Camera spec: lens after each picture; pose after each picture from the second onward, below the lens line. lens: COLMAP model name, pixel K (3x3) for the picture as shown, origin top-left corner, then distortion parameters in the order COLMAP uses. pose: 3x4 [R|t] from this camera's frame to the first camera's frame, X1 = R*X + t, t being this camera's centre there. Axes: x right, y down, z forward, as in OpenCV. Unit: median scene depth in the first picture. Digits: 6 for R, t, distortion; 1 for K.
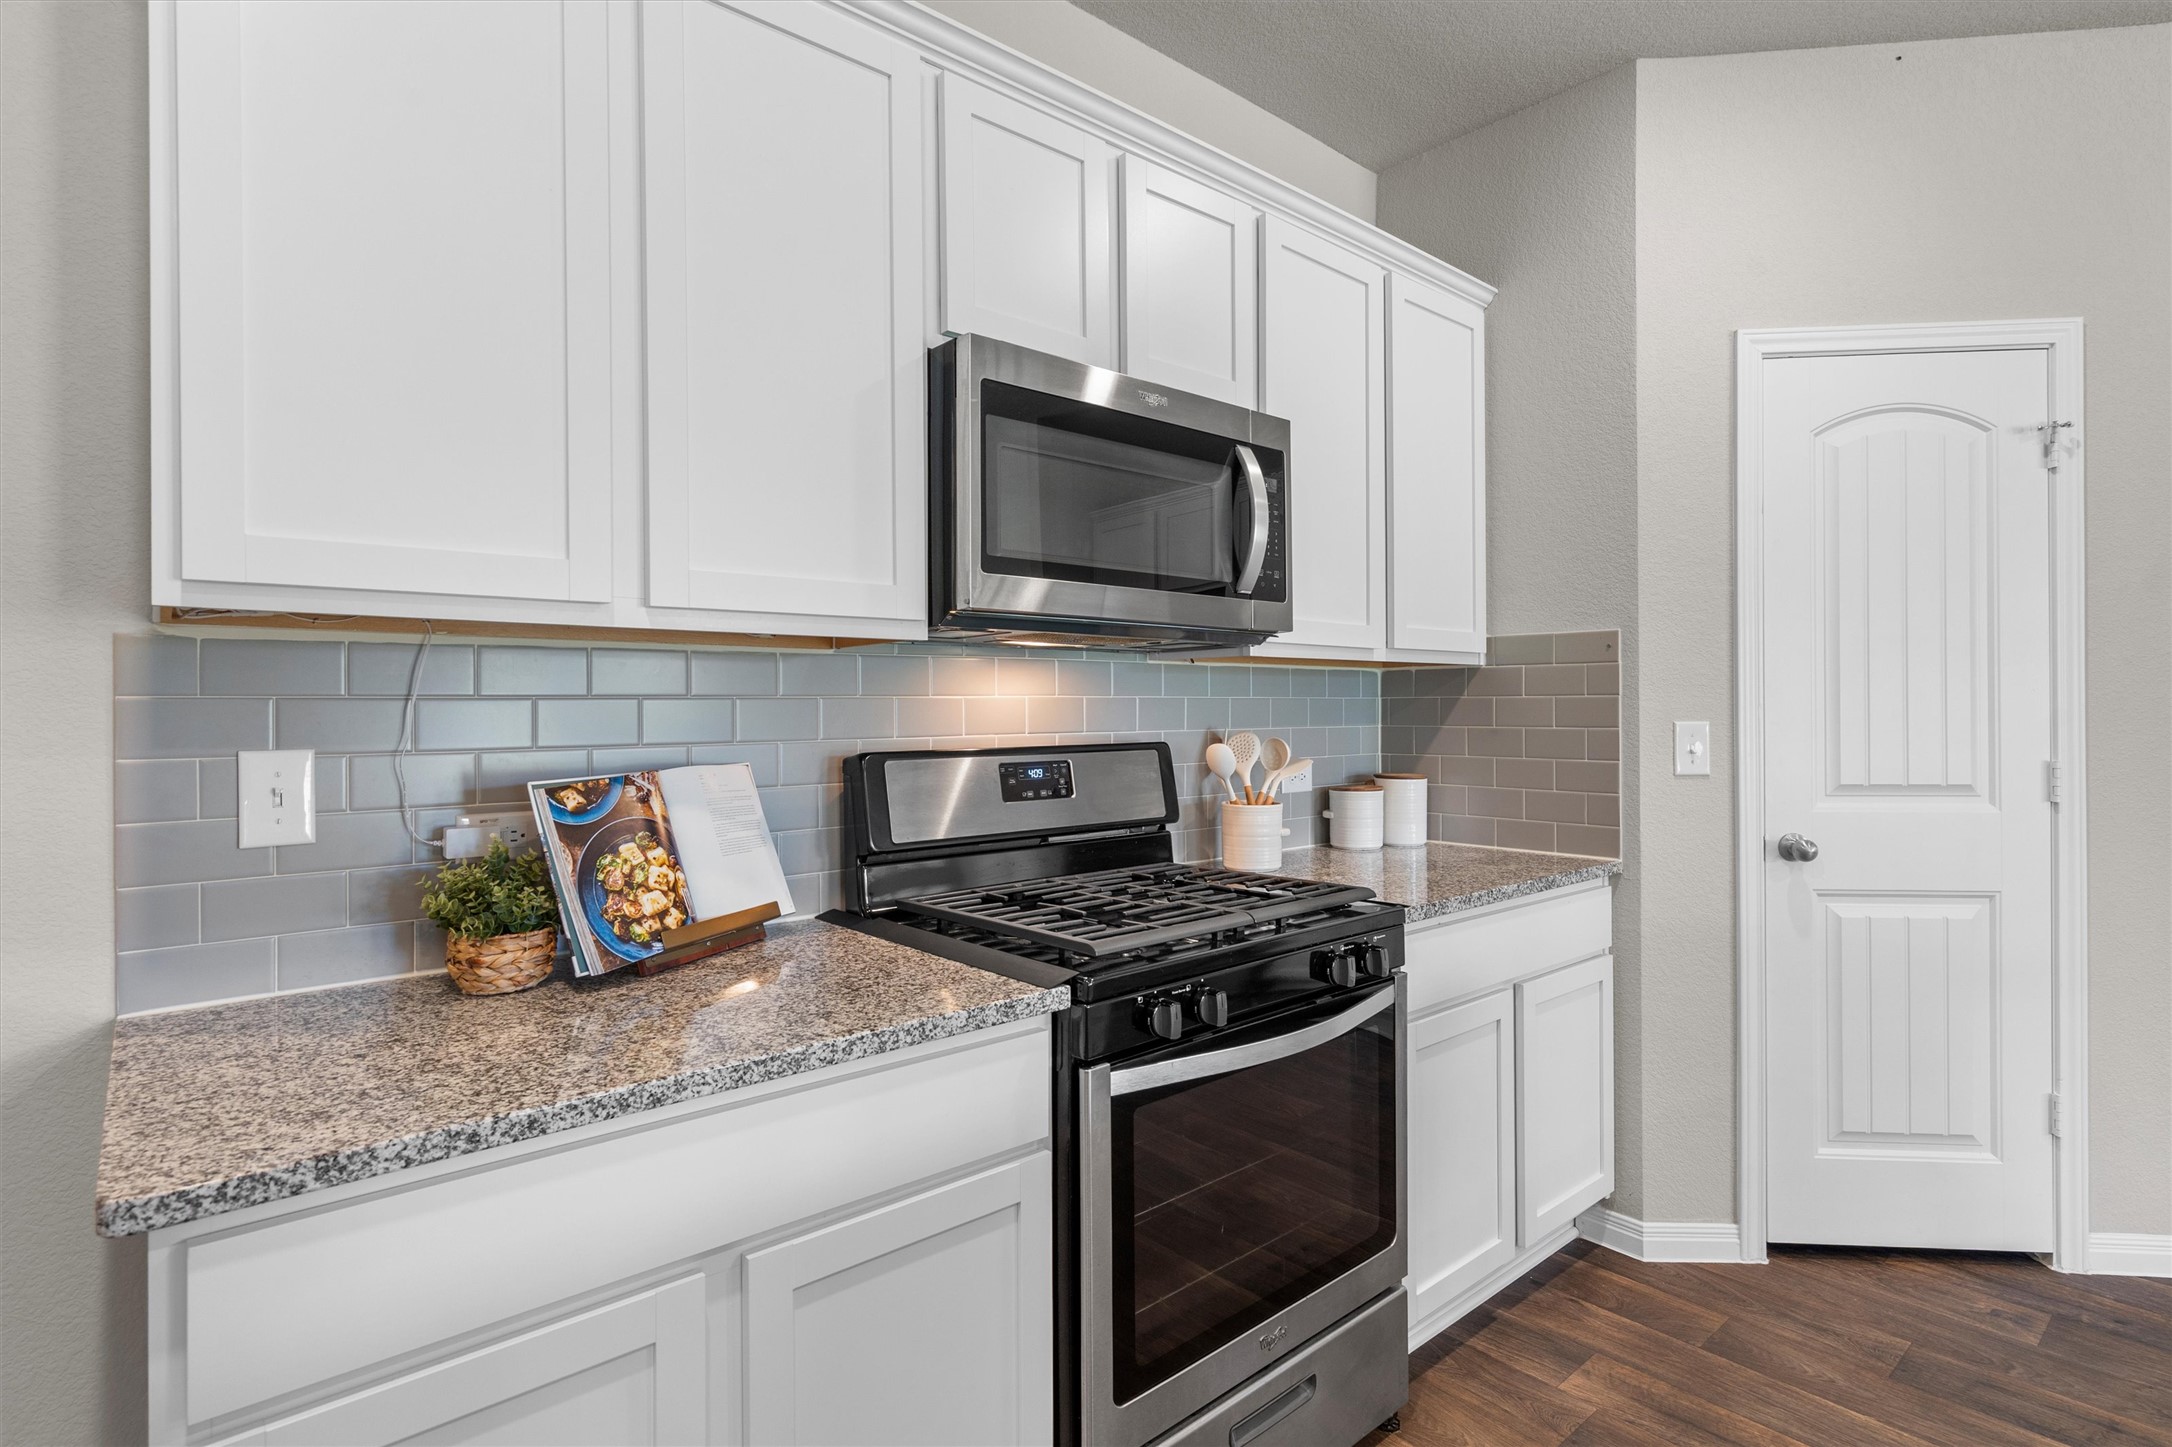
lens RADIAL K [[1102.8, 0, 1088.4], [0, 1102.8, 709.9], [0, 0, 1]] dist [0.002901, 0.000864]
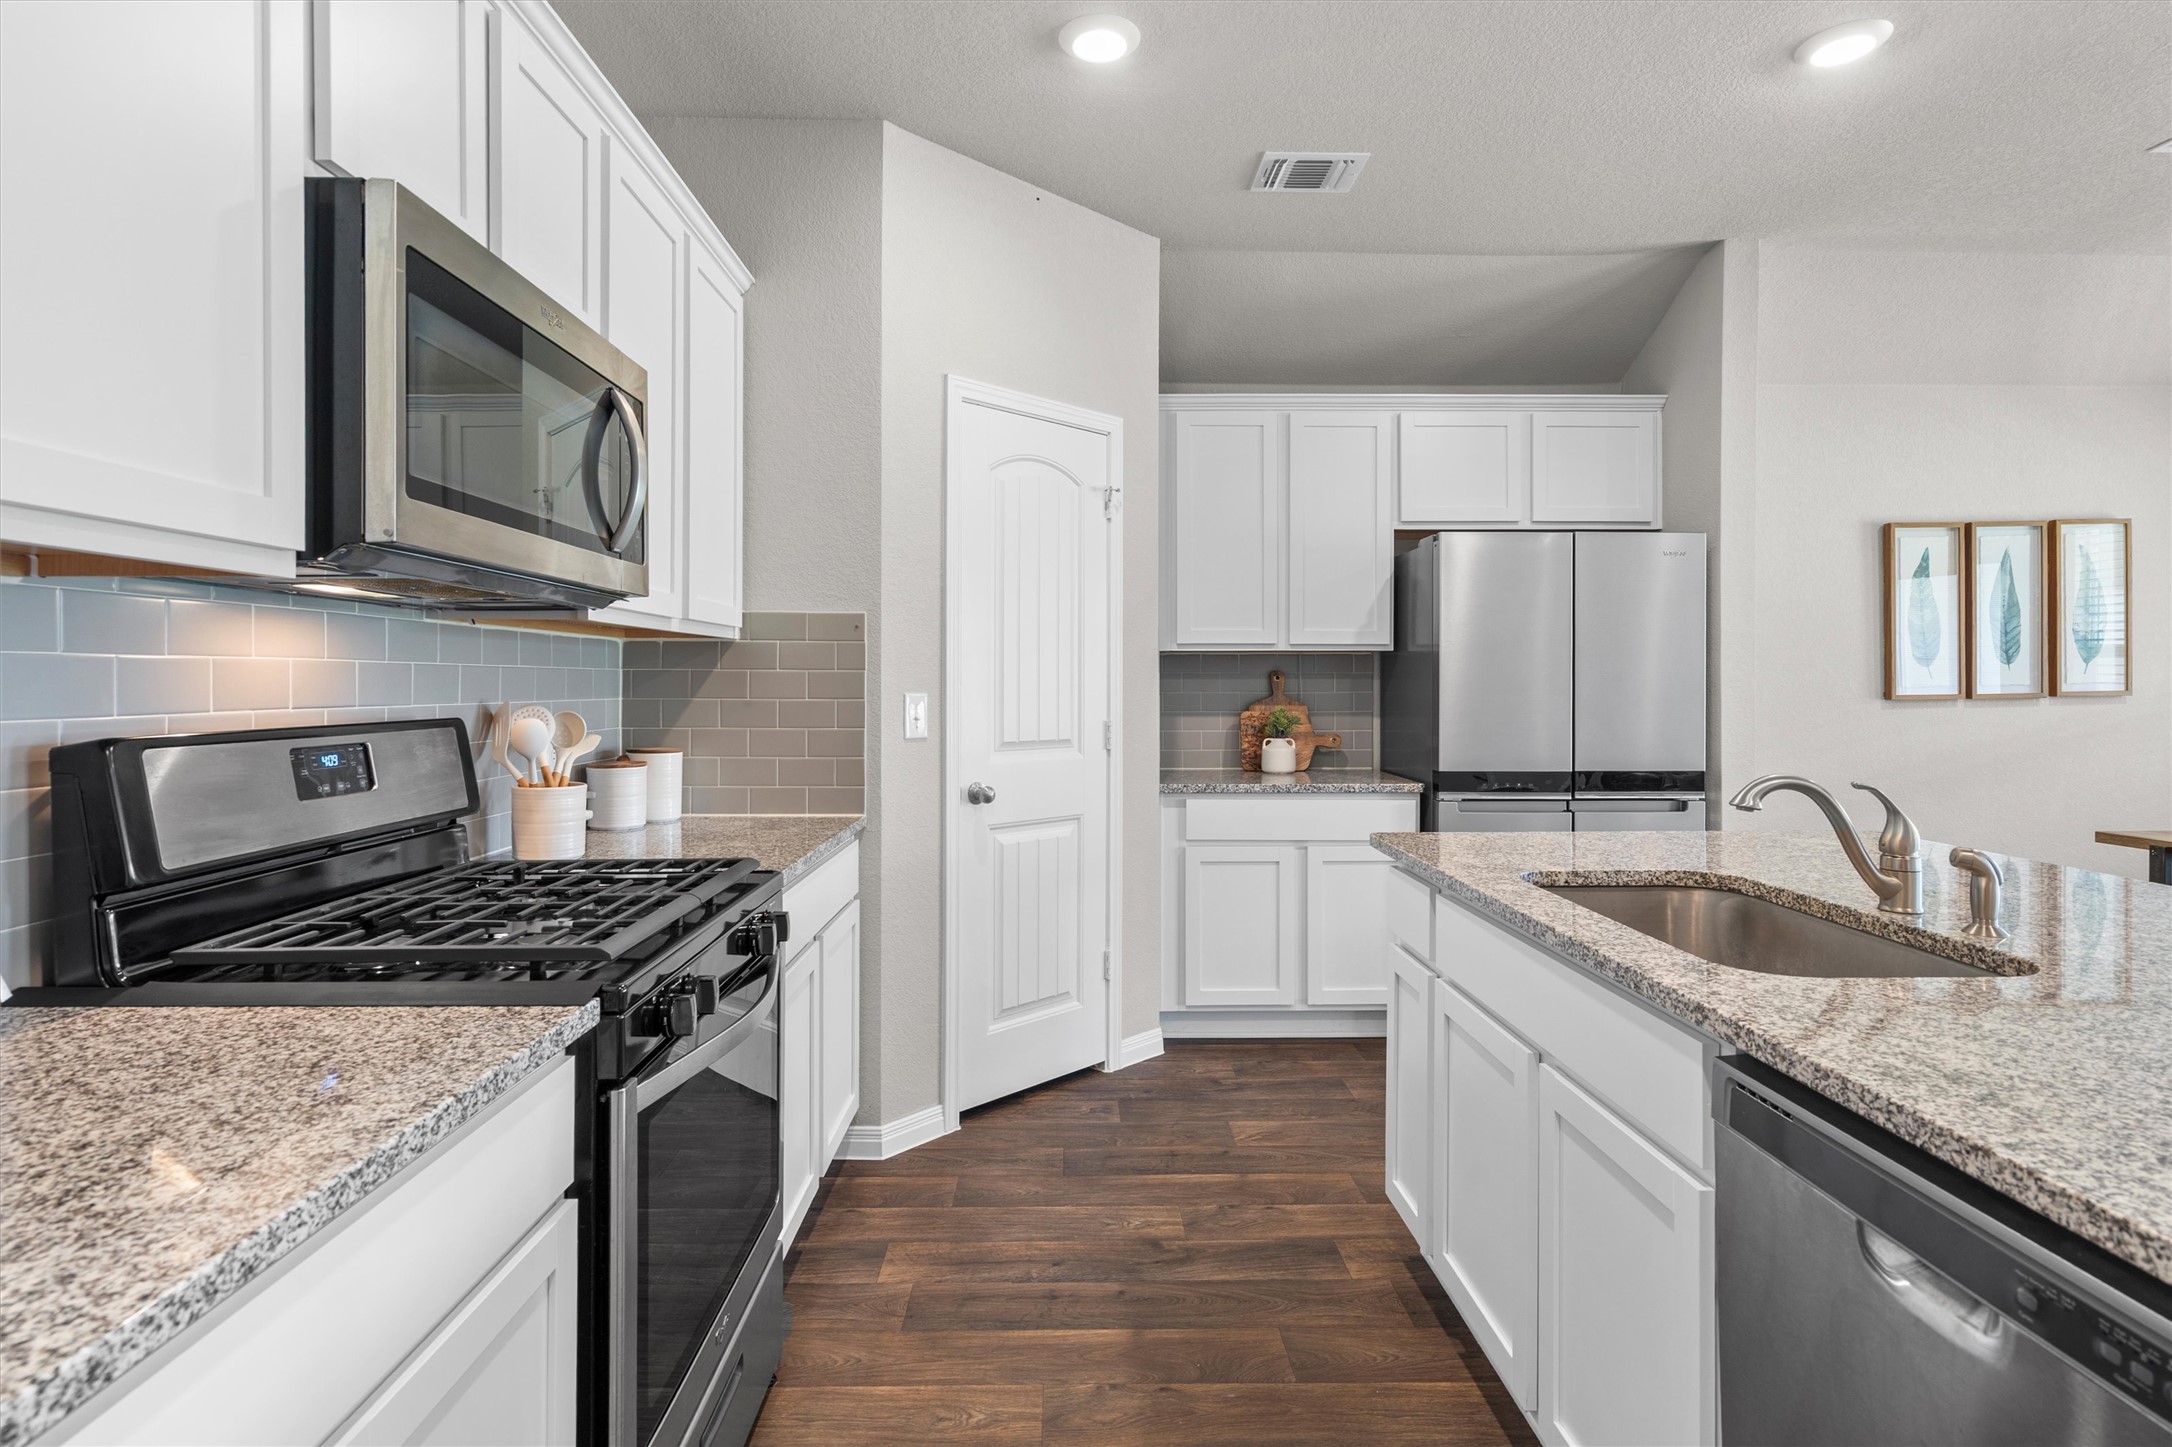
lens RADIAL K [[1122.6, 0, 1085.8], [0, 1122.6, 687.9], [0, 0, 1]] dist [0.000862, 0.002551]
pose [[0.629348, 0.004160, 0.777112, -0.327190], [-0.005414, 0.999985, -0.000969, 0.005374], [-0.777104, -0.003598, 0.629361, 0.111404]]
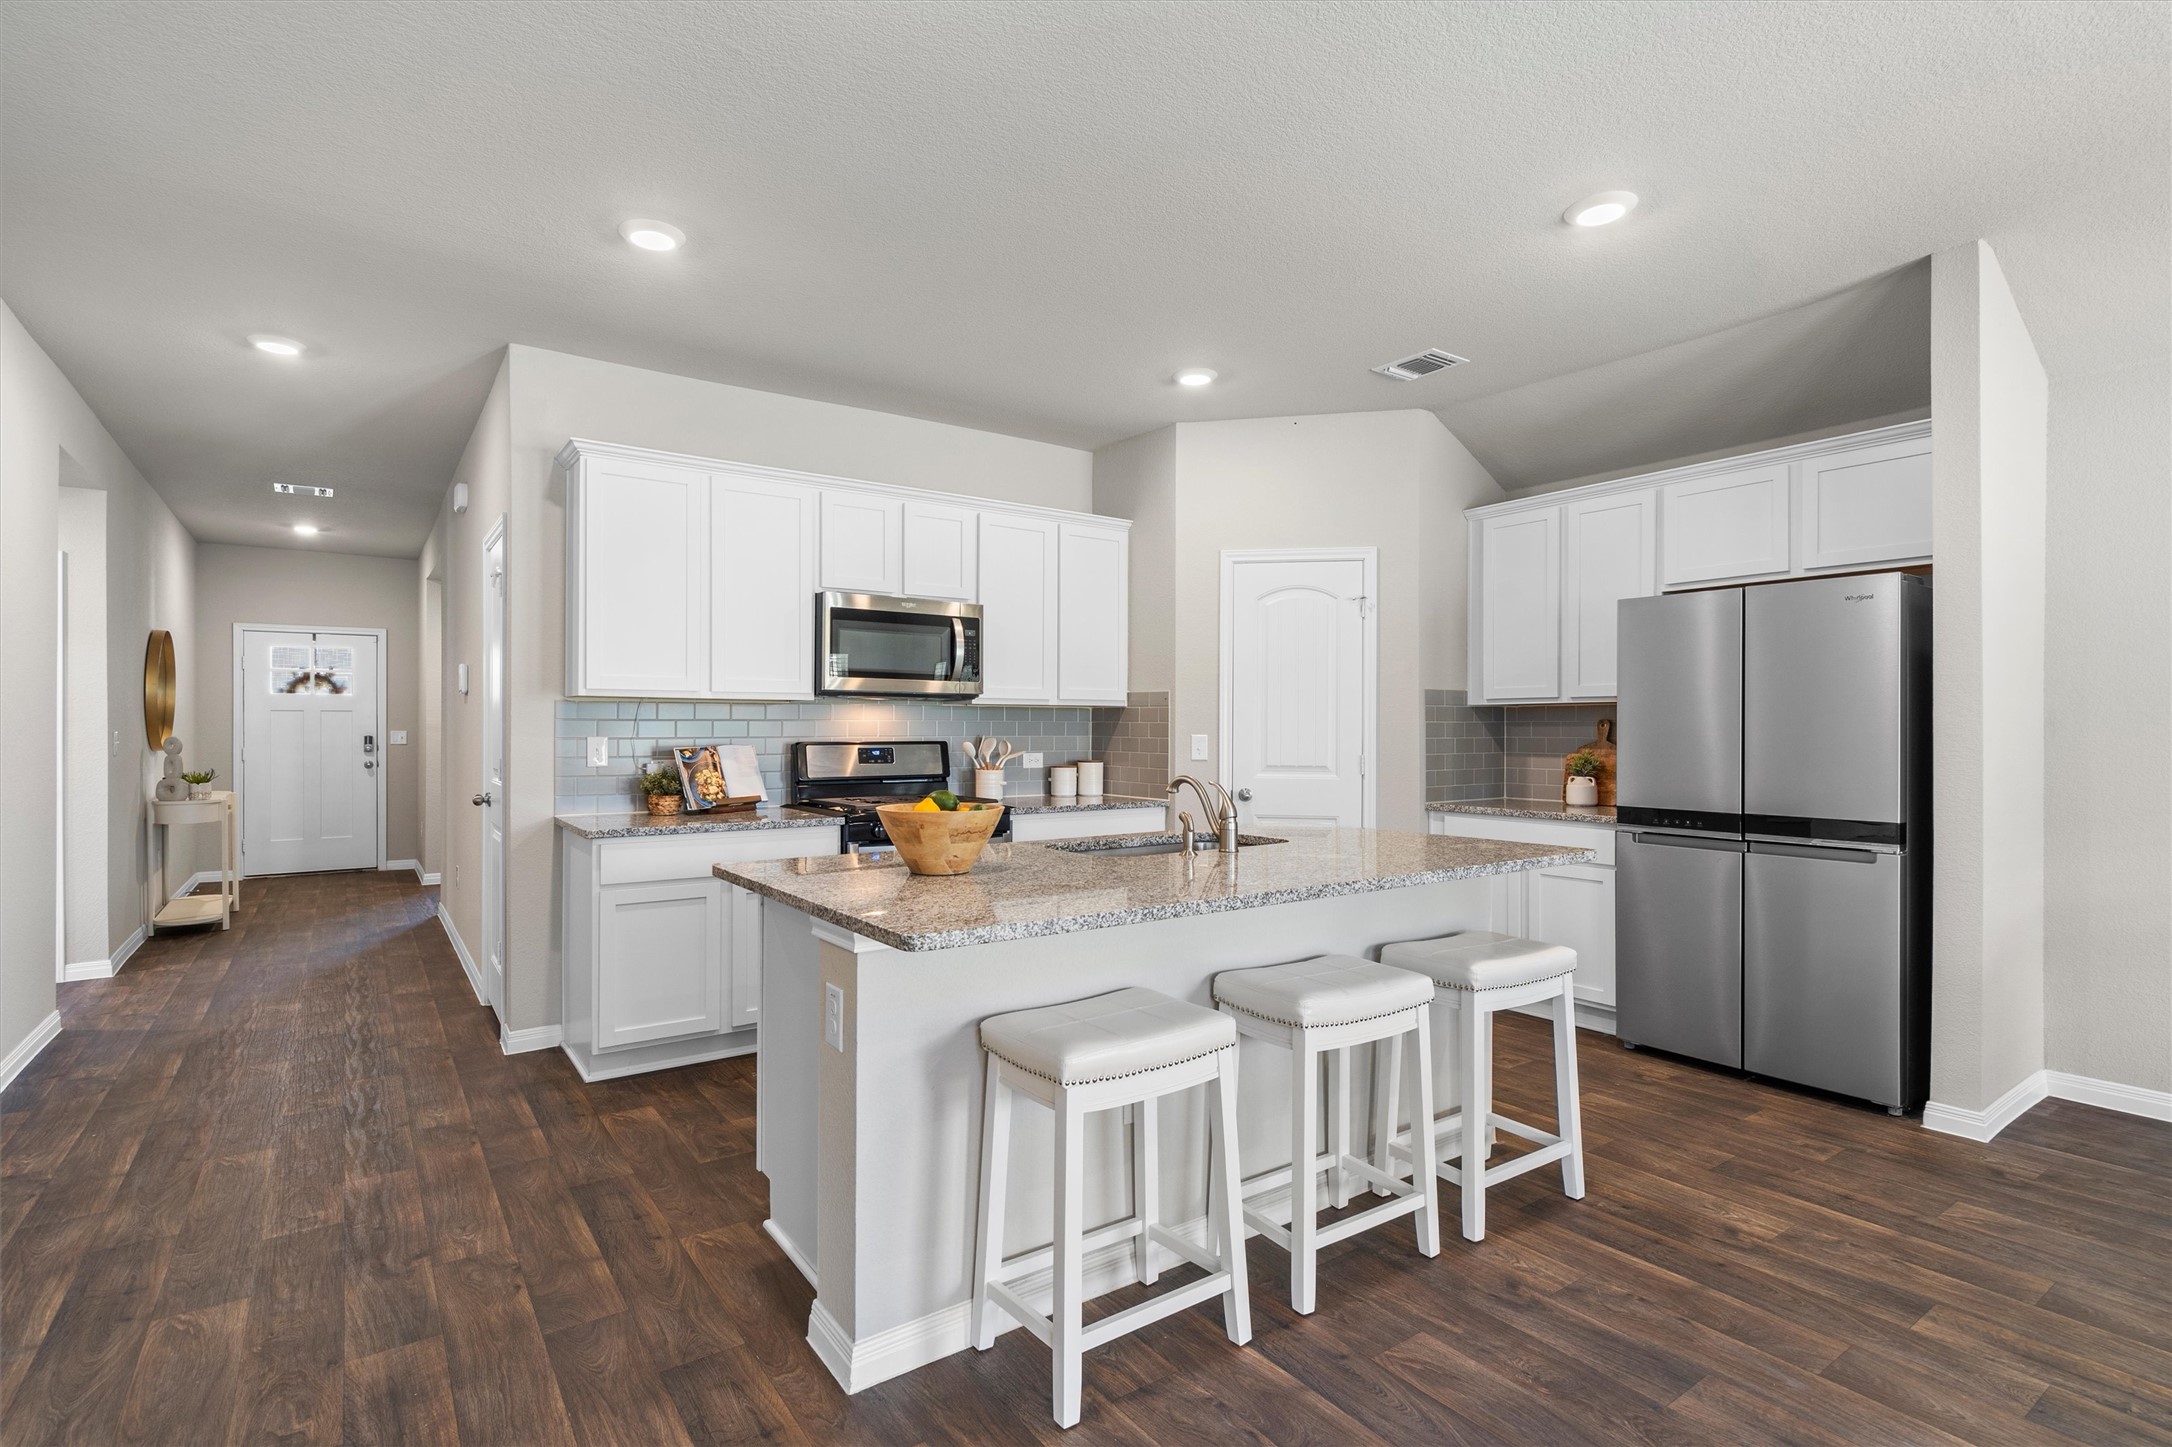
lens RADIAL K [[1063.3, 0, 1105.1], [0, 1063.3, 730.5], [0, 0, 1]] dist [-0.000291, 0.000440]
pose [[0.996267, 0.009519, -0.085796, 0.630165], [-0.009248, 0.999951, 0.003552, -0.003702], [0.085825, -0.002745, 0.996306, -1.234785]]
